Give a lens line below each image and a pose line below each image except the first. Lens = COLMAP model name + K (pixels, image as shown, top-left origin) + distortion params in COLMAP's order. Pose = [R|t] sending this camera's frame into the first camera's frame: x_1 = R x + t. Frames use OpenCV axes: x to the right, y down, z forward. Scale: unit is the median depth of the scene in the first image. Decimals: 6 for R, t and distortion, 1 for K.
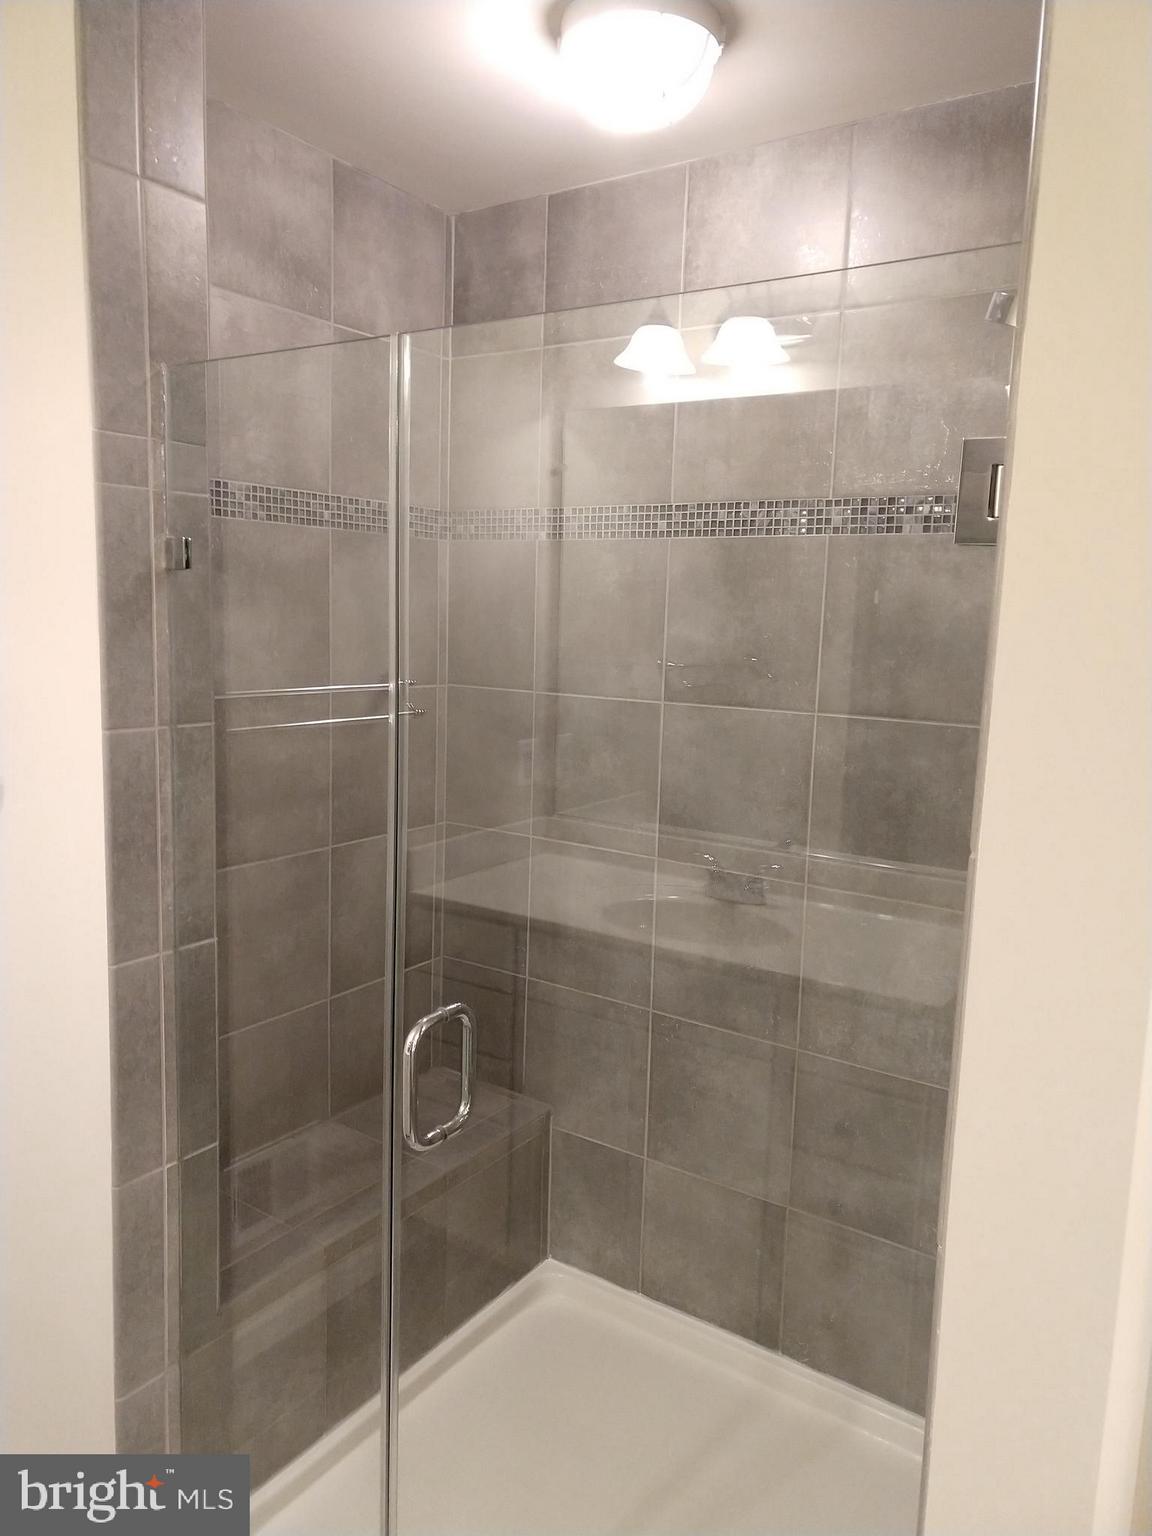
lens RADIAL K [[1114.1, 0, 577.7], [0, 1114.1, 768.9], [0, 0, 1]] dist [0.022658, -0.015486]
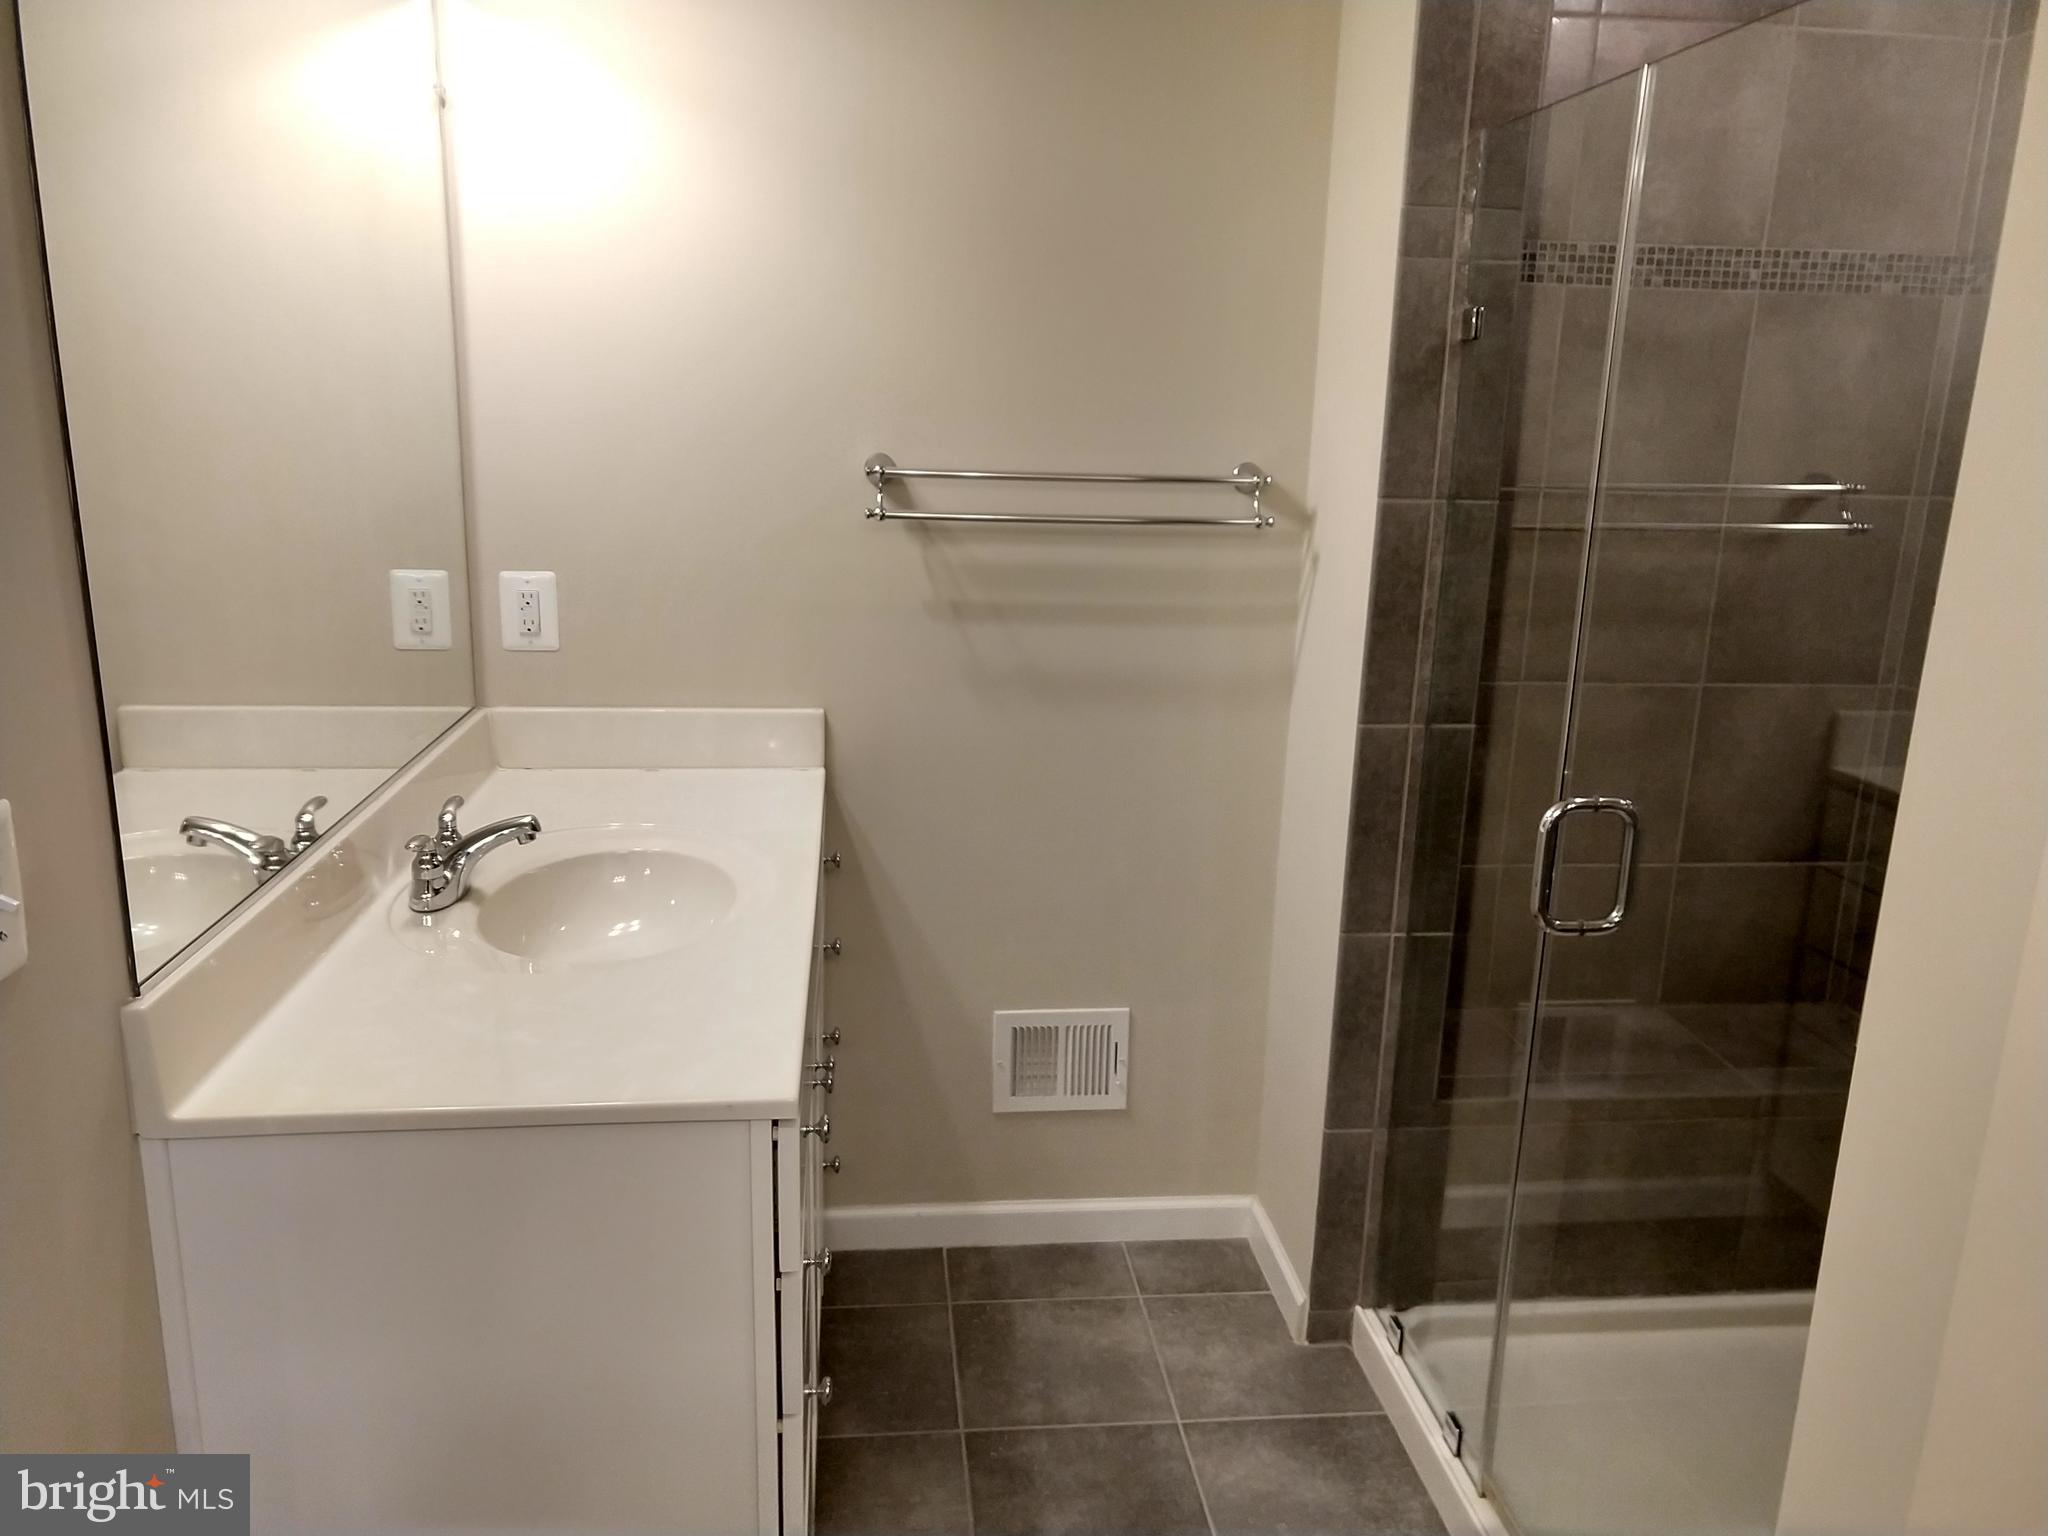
lens RADIAL K [[1485.4, 0, 1017.9], [0, 1485.4, 757.8], [0, 0, 1]] dist [0.022658, -0.015486]
pose [[0.636857, 0.163014, -0.753551, 0.415605], [-0.116316, 0.986520, 0.115107, 0.077011], [0.762157, 0.014343, 0.647233, -0.151631]]
